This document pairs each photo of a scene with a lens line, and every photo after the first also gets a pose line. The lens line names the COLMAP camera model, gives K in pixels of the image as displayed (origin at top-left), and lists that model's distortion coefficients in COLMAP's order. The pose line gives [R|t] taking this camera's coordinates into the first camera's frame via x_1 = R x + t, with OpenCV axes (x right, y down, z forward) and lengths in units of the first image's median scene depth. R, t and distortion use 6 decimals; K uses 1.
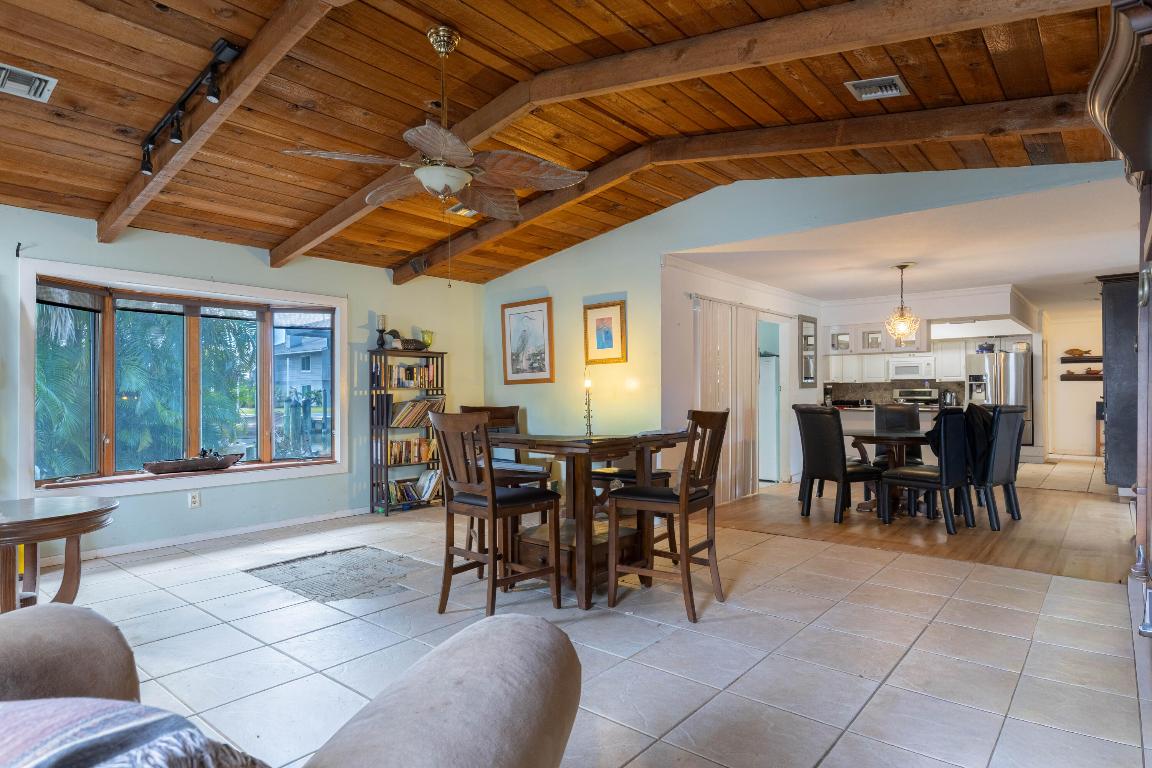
lens RADIAL K [[641.3, 0, 578.8], [0, 641.3, 389.1], [0, 0, 1]] dist [0.000510, -0.001398]
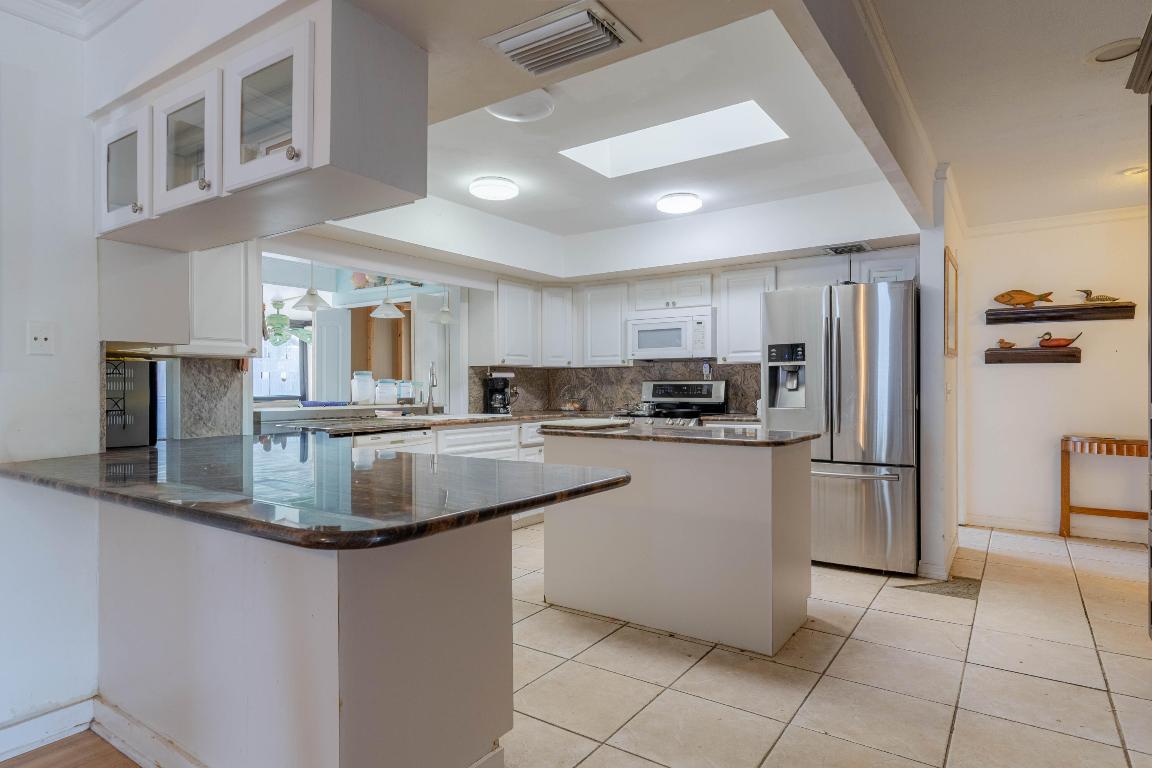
lens RADIAL K [[641.3, 0, 578.8], [0, 641.3, 389.1], [0, 0, 1]] dist [0.000510, -0.001398]
pose [[0.995531, 0.003719, 0.094358, 0.426563], [-0.004326, 0.999971, 0.006219, 0.003382], [-0.094332, -0.006600, 0.995519, 0.580647]]
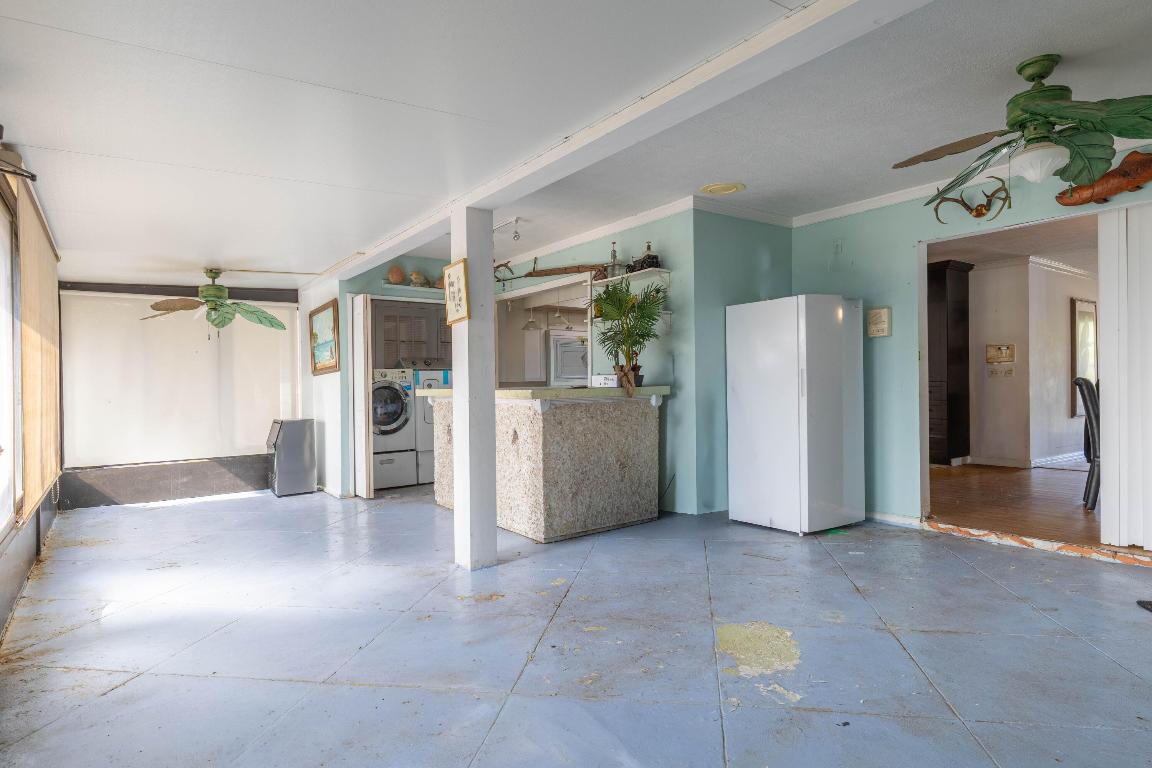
lens RADIAL K [[641.3, 0, 578.8], [0, 641.3, 389.1], [0, 0, 1]] dist [0.000510, -0.001398]
pose [[0.242193, -0.001765, 0.970226, -0.227648], [0.004476, 0.999990, 0.000702, 0.019413], [-0.970218, 0.004173, 0.242199, 0.827625]]
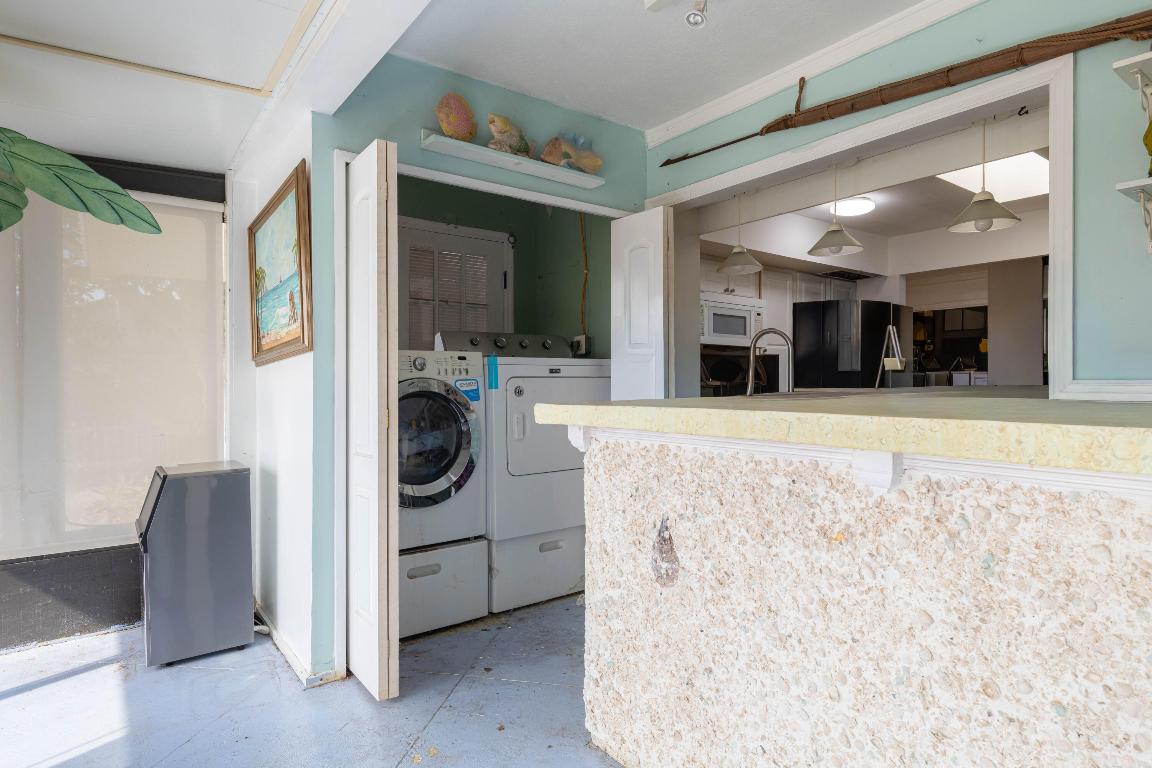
lens RADIAL K [[641.3, 0, 578.8], [0, 641.3, 389.1], [0, 0, 1]] dist [0.000510, -0.001398]
pose [[0.228799, 0.003158, 0.973469, 0.076170], [-0.007989, 0.999967, -0.001366, 0.015490], [-0.973441, -0.007465, 0.228817, 1.029026]]
